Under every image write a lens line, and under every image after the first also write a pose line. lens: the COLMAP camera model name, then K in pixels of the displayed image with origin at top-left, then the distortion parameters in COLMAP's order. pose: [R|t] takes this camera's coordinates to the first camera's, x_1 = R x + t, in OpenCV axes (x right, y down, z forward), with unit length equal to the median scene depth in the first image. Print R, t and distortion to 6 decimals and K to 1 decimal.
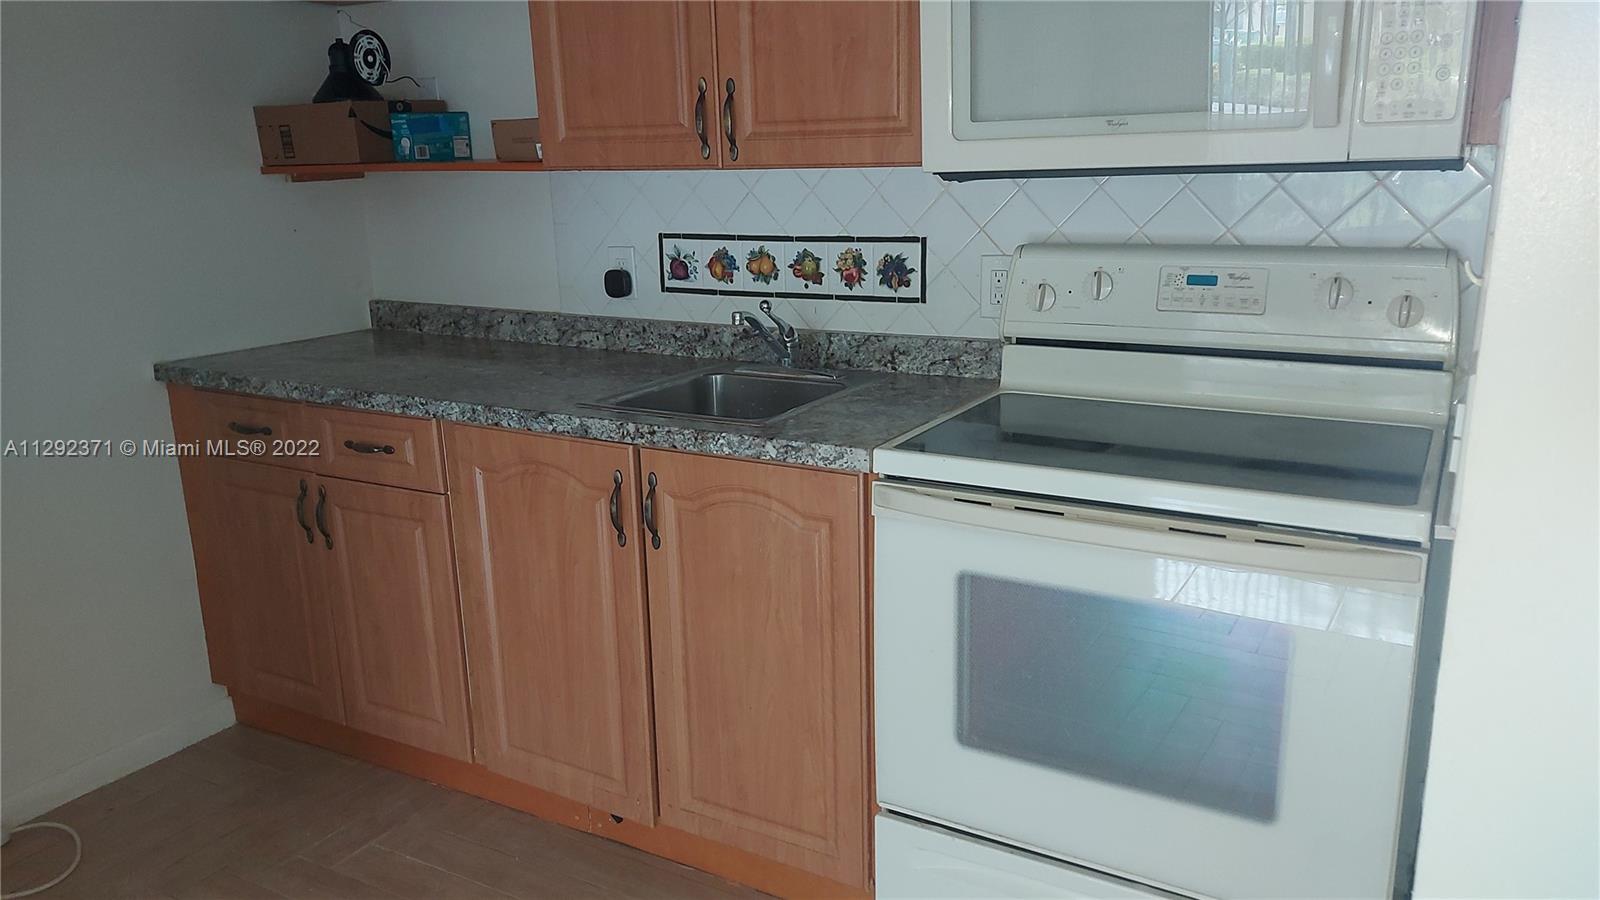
lens RADIAL K [[1121.0, 0, 819.6], [0, 1121.0, 453.0], [0, 0, 1]] dist [0.155100, -0.246098]
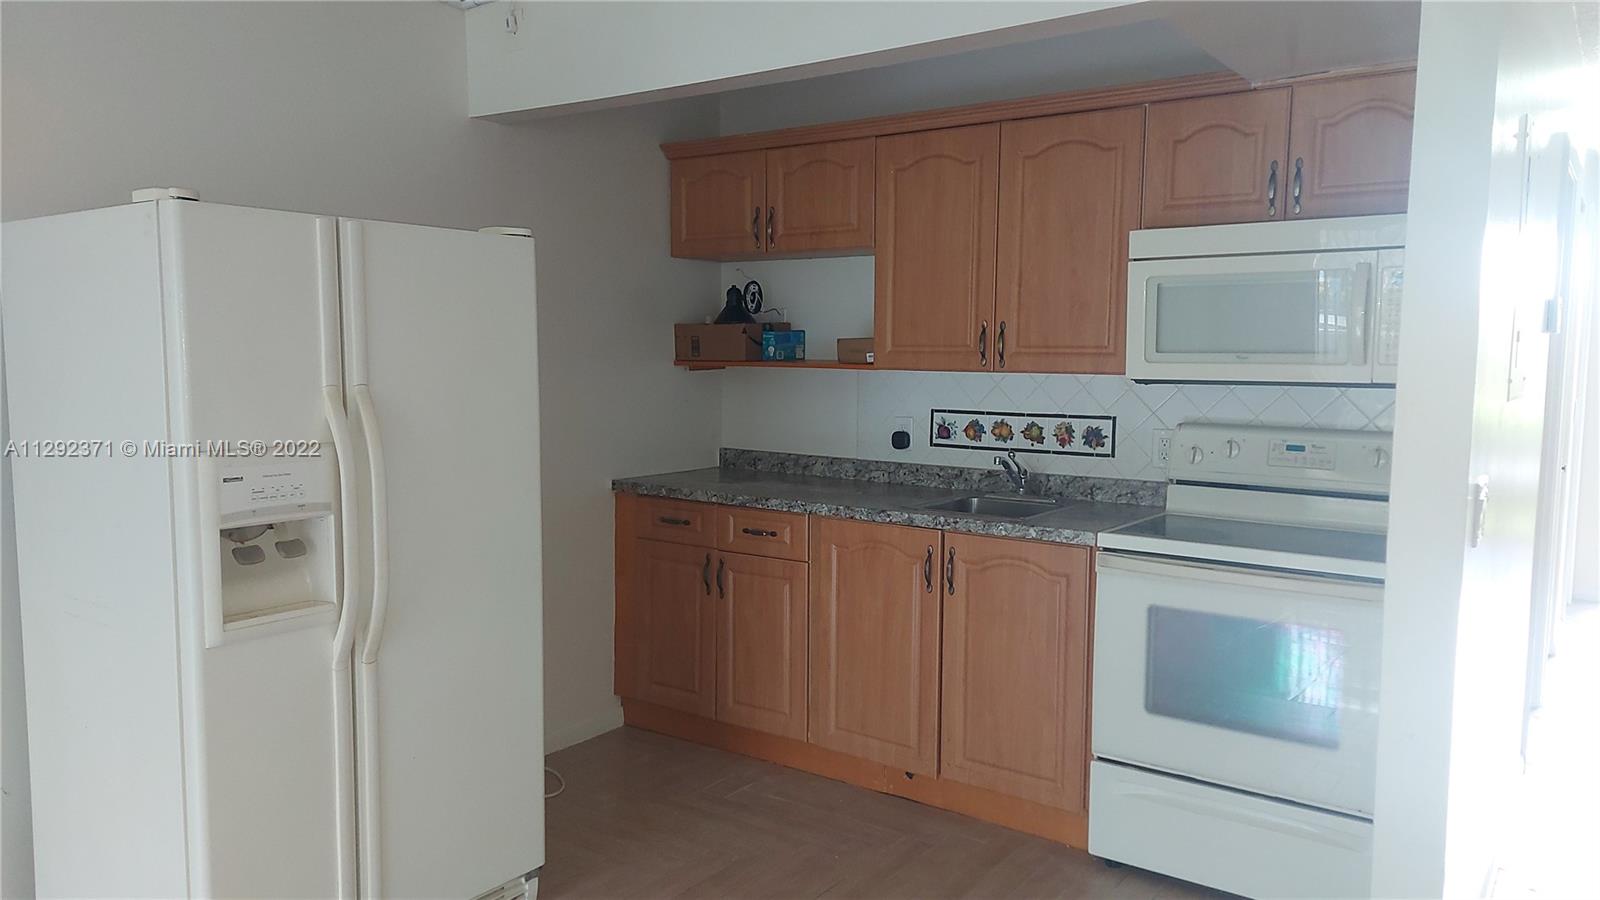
lens RADIAL K [[1121.0, 0, 819.6], [0, 1121.0, 453.0], [0, 0, 1]] dist [0.155100, -0.246098]
pose [[0.994460, 0.040978, -0.096801, -0.158327], [-0.055992, 0.985869, -0.157883, 0.129377], [0.088963, 0.162428, 0.982702, -0.573300]]
